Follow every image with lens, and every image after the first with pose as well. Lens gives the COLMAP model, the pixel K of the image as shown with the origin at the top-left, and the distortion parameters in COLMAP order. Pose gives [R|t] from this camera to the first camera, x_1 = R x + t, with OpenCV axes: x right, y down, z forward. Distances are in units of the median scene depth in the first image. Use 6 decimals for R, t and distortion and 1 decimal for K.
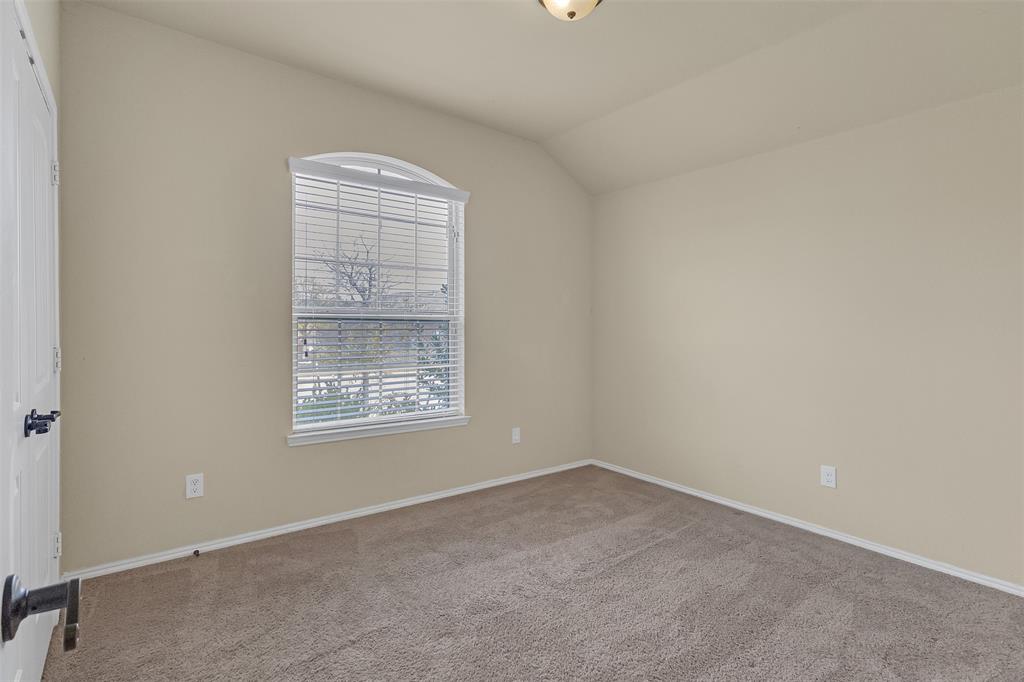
lens RADIAL K [[484.4, 0, 510.5], [0, 484.4, 334.7], [0, 0, 1]] dist [0.006025, 0.001315]
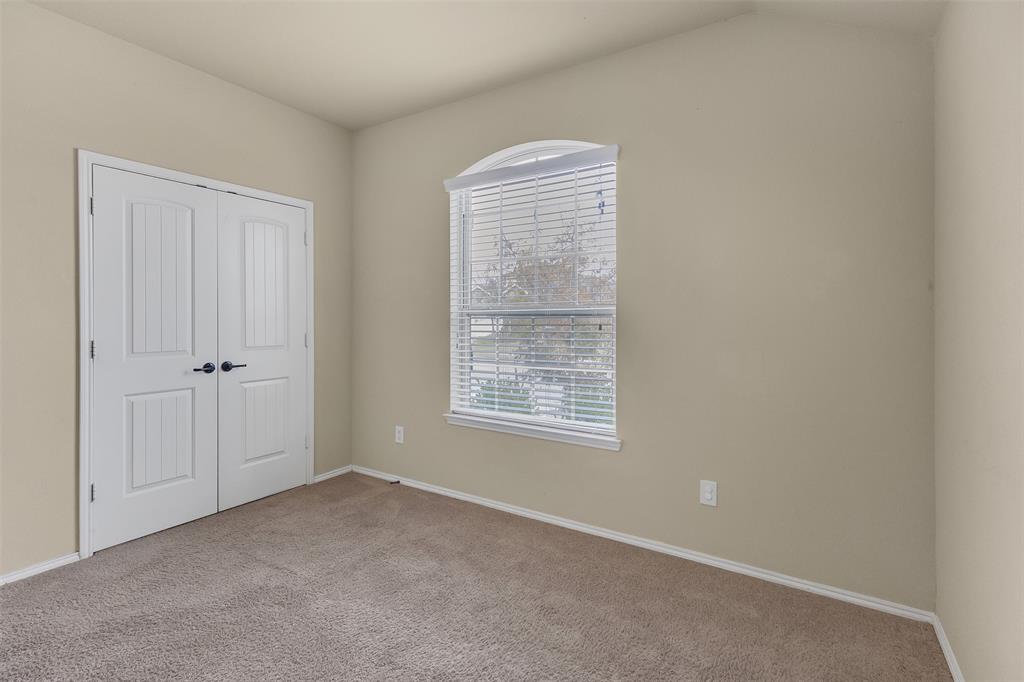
lens RADIAL K [[484.4, 0, 493.1], [0, 484.4, 323.3], [0, 0, 1]] dist [0.006025, 0.001315]
pose [[0.342058, 0.001944, -0.939677, 0.620033], [-0.016376, 0.999858, -0.003892, -0.009057], [0.939536, 0.016719, 0.342041, 0.624860]]
